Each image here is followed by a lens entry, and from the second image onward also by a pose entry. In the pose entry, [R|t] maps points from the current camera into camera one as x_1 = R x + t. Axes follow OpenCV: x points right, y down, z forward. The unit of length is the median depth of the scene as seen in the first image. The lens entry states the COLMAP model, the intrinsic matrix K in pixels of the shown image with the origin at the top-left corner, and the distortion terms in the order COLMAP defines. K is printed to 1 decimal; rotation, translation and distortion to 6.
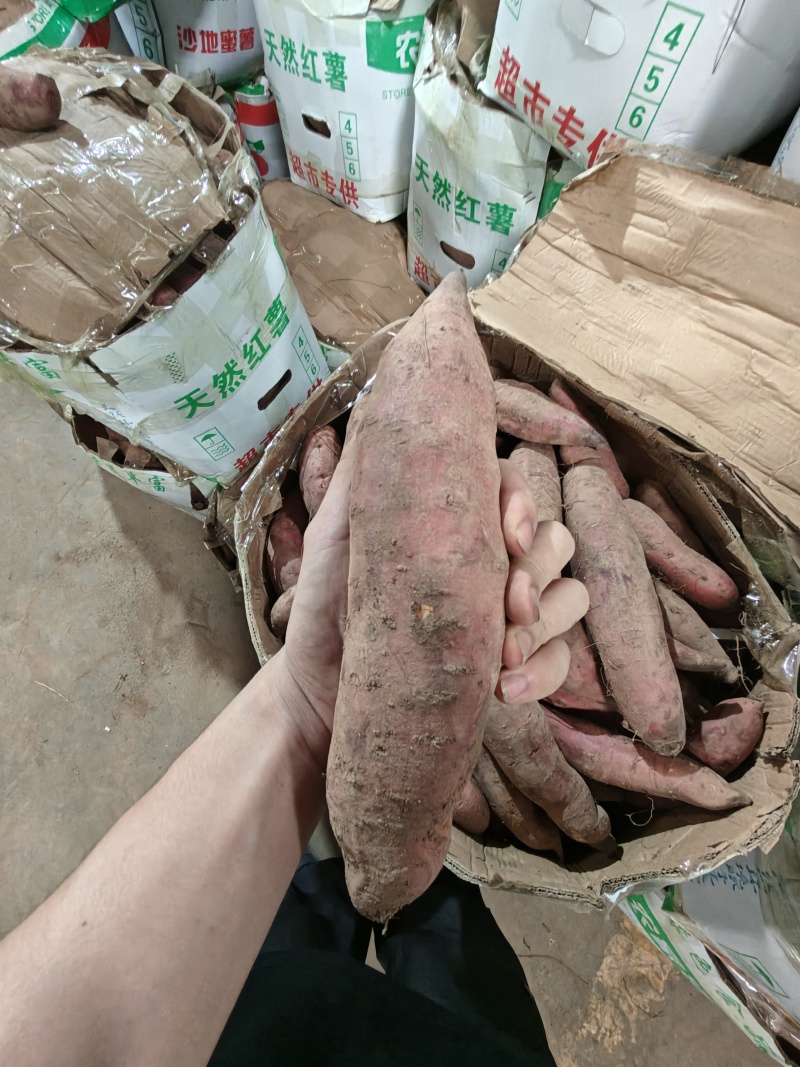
lens RADIAL K [[494.6, 0, 408.2], [0, 494.6, 524.2], [0, 0, 1]] dist [-0.004204, 0.001762]
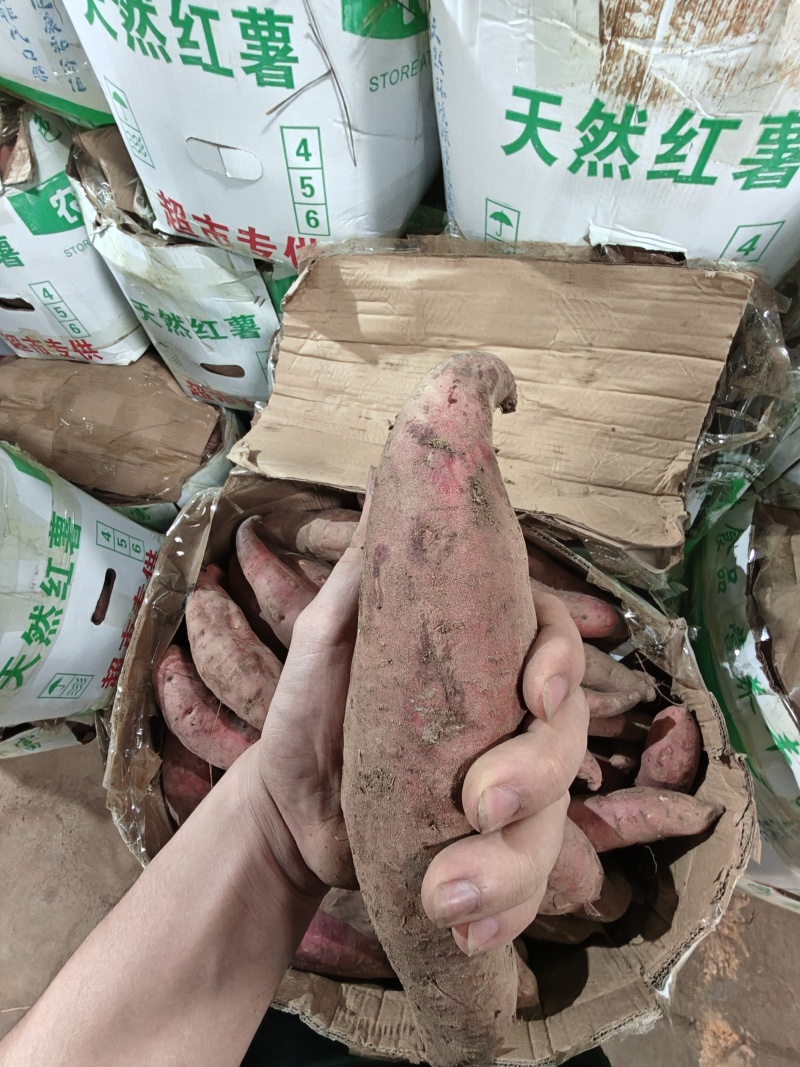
lens RADIAL K [[494.6, 0, 408.2], [0, 494.6, 524.2], [0, 0, 1]] dist [-0.004204, 0.001762]
pose [[0.859872, -0.474434, 0.188500, 0.110562], [0.482590, 0.875841, 0.002985, -0.141780], [-0.166512, 0.088402, 0.982069, 0.023771]]
